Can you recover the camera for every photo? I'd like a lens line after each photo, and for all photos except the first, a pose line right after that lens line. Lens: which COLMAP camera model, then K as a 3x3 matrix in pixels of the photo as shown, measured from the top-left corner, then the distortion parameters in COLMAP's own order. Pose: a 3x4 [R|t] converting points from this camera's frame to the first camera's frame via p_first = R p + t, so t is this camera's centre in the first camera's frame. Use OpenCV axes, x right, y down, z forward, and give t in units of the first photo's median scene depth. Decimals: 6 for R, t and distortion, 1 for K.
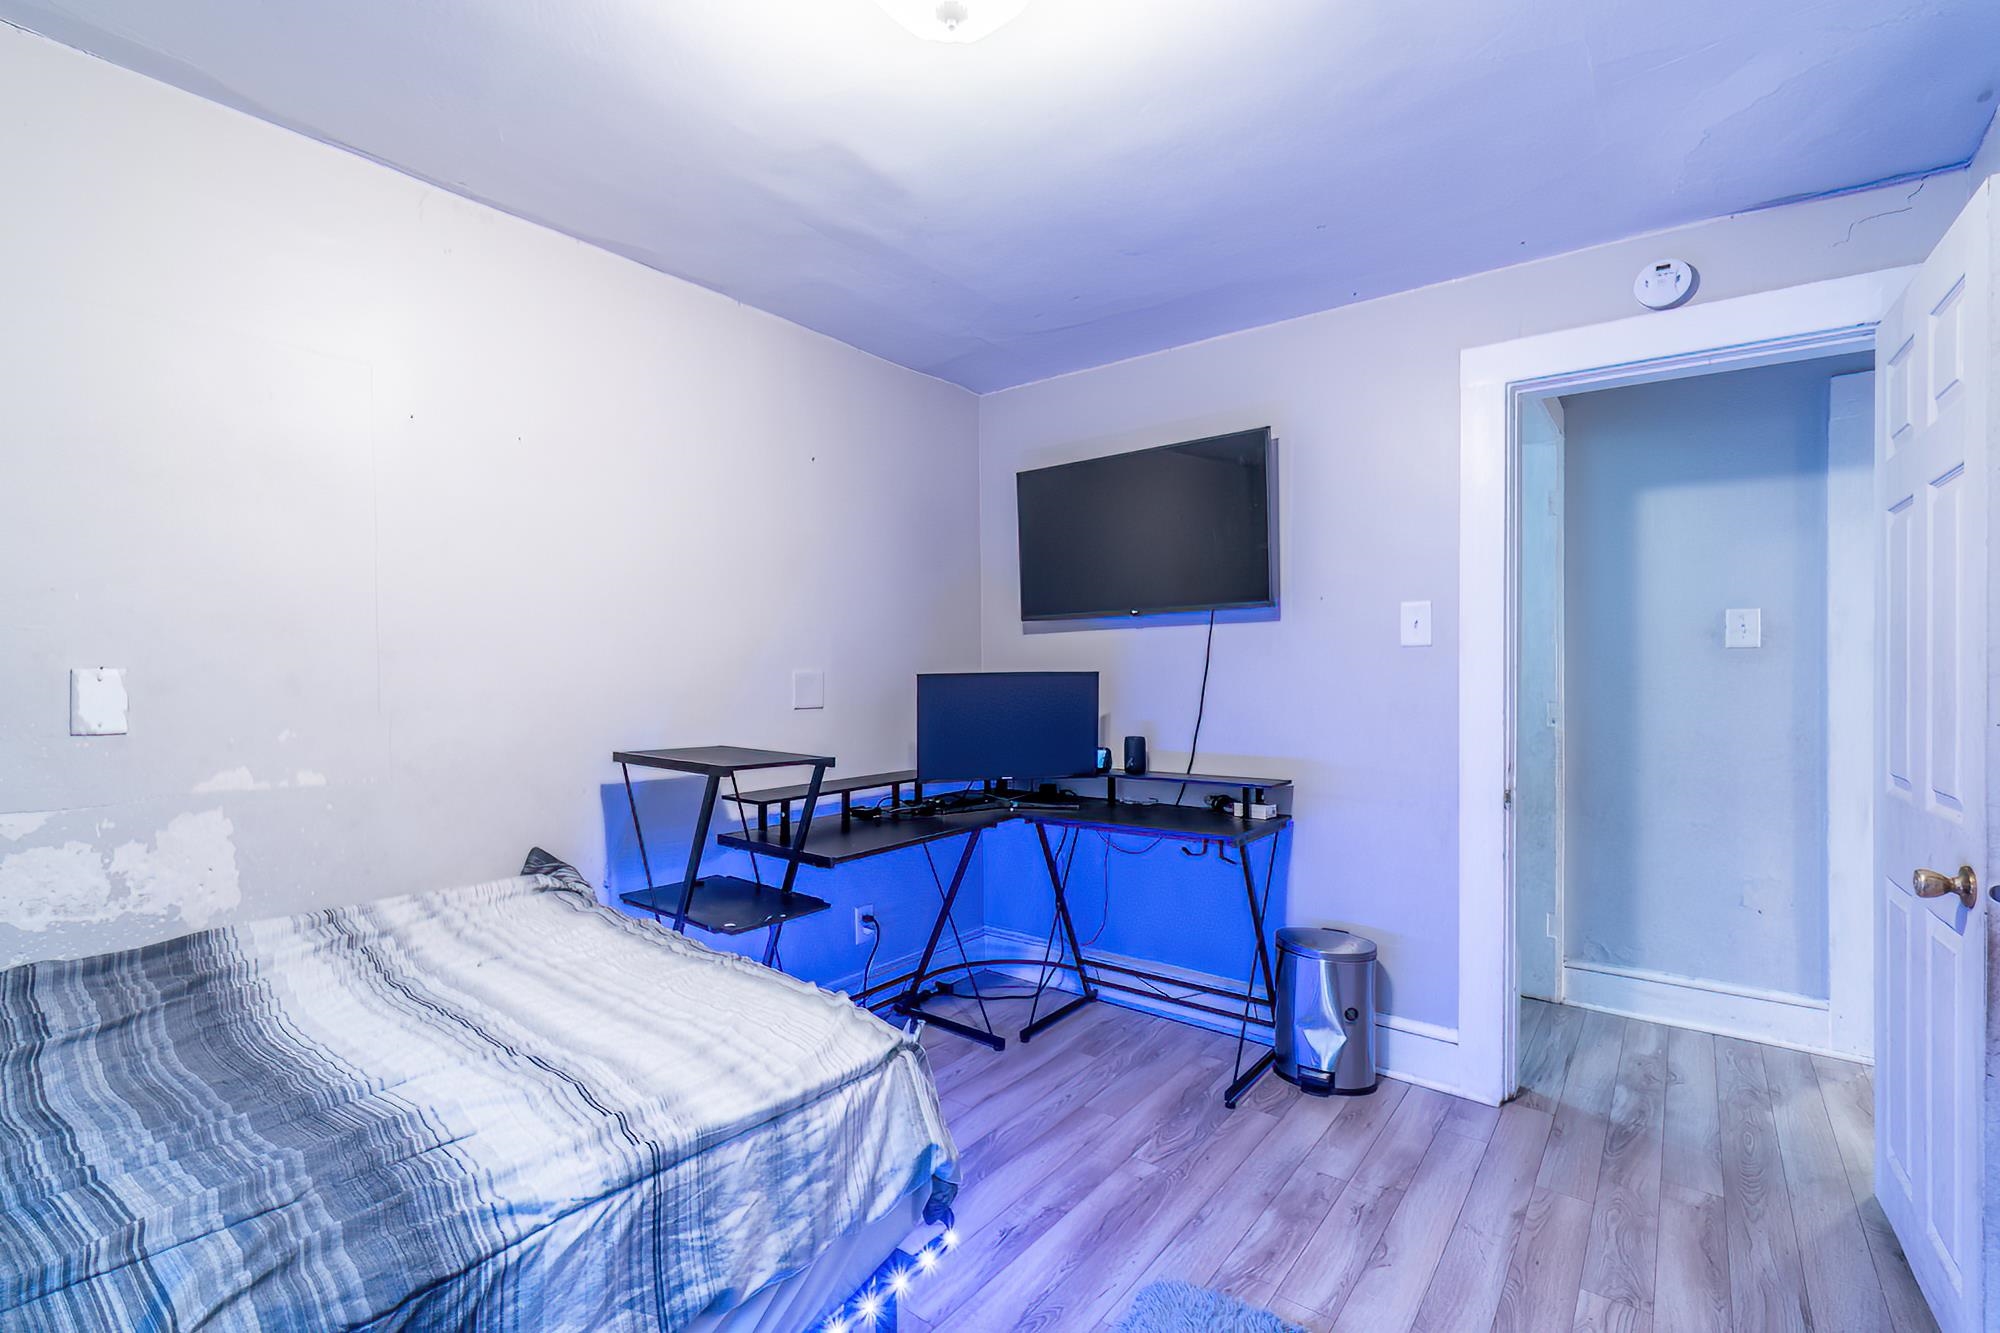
lens RADIAL K [[887.9, 0, 990.7], [0, 887.9, 664.3], [0, 0, 1]] dist [-0.000651, -0.000460]
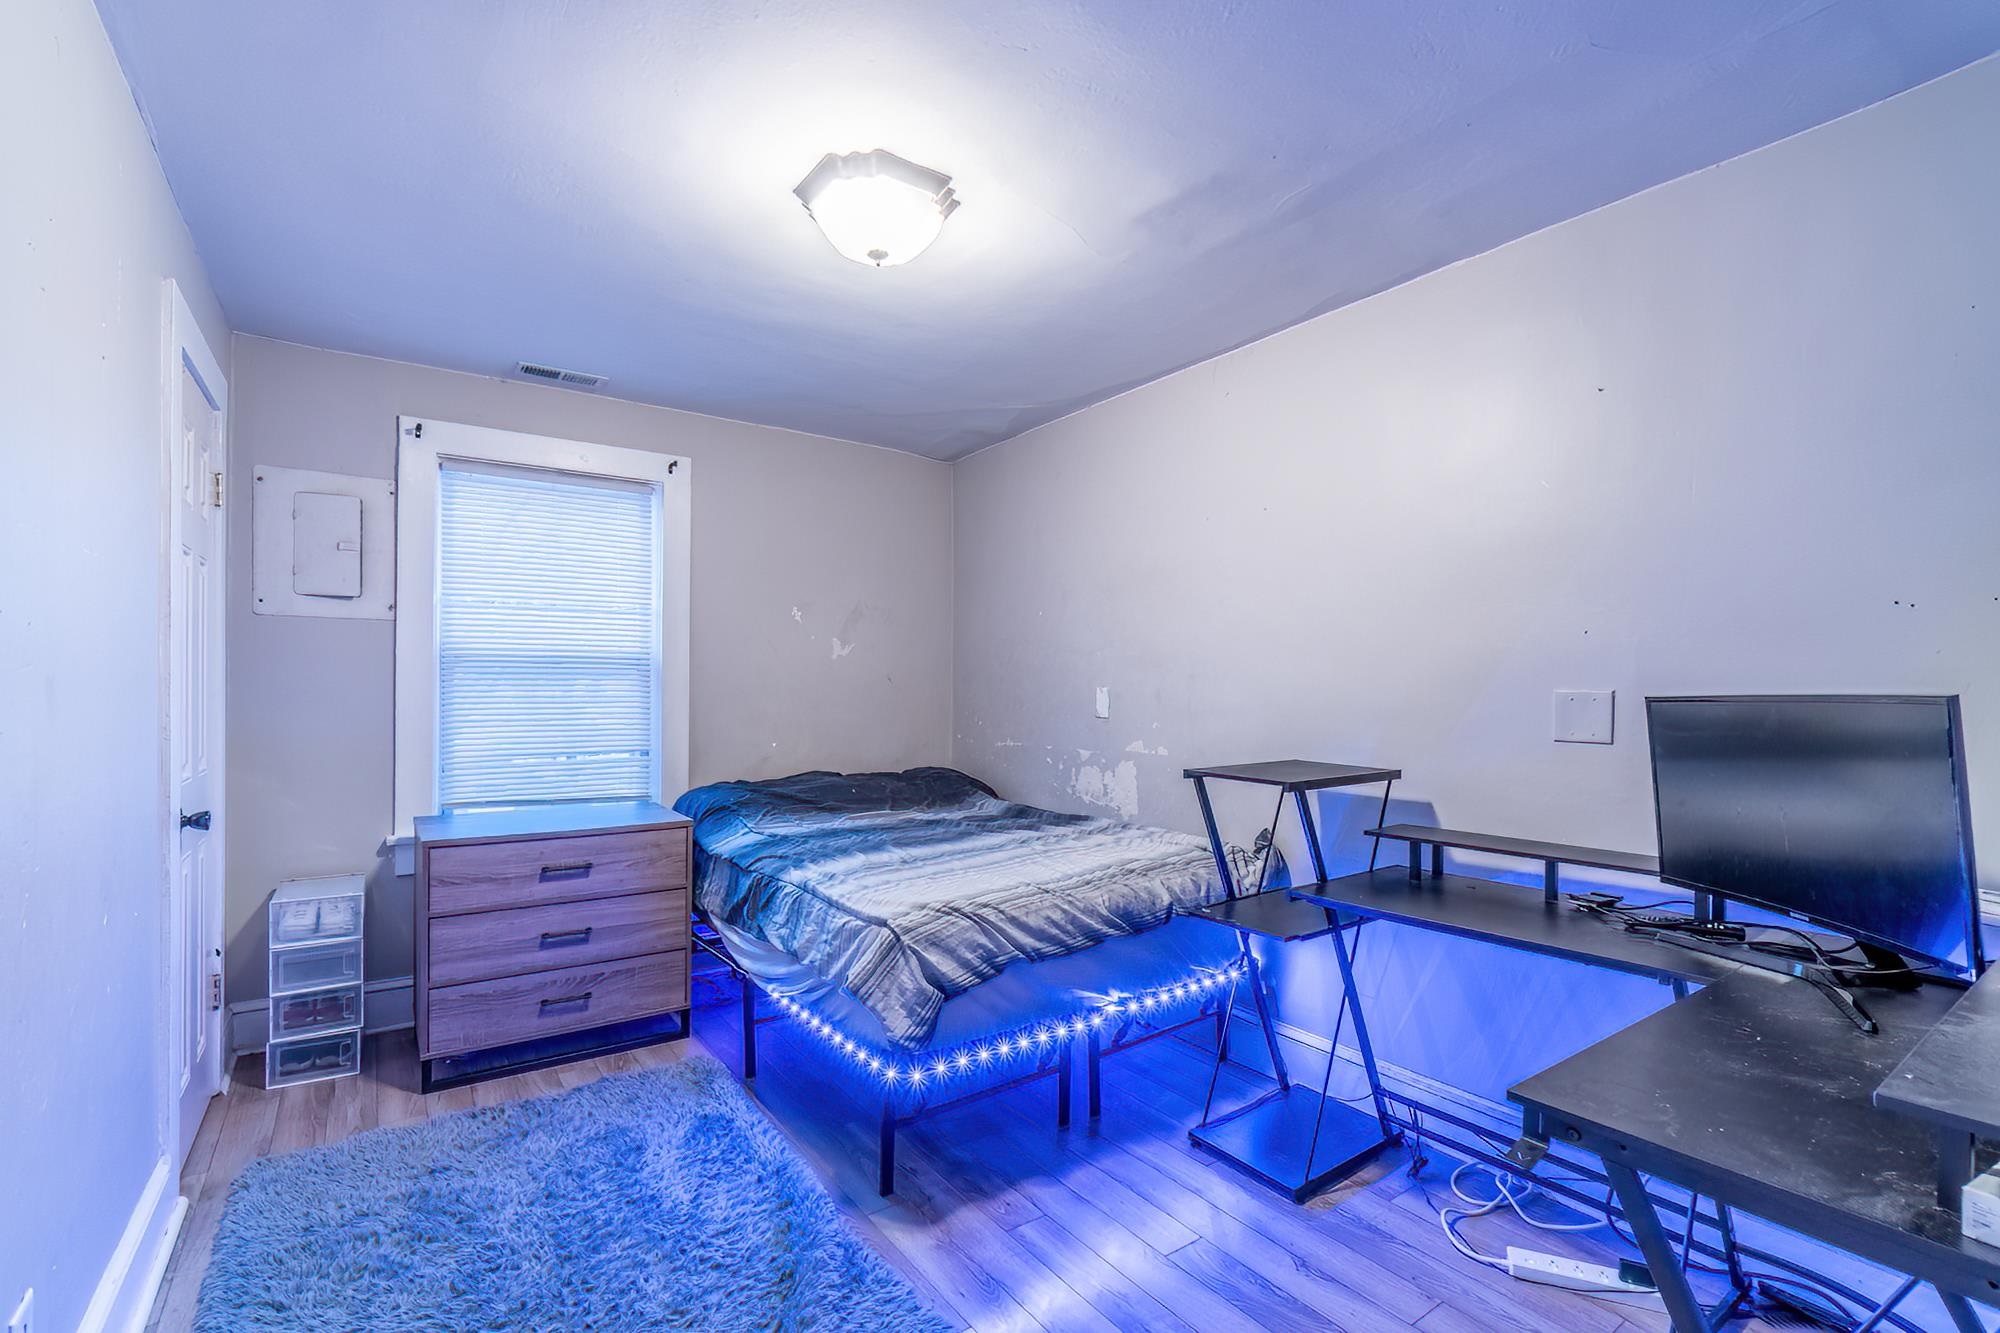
lens RADIAL K [[887.9, 0, 993.2], [0, 887.9, 680.2], [0, 0, 1]] dist [-0.000651, -0.000460]
pose [[-0.298594, -0.012423, -0.954299, 1.052178], [0.000024, 0.999915, -0.013025, 0.013982], [0.954380, -0.003912, -0.298568, 1.289931]]
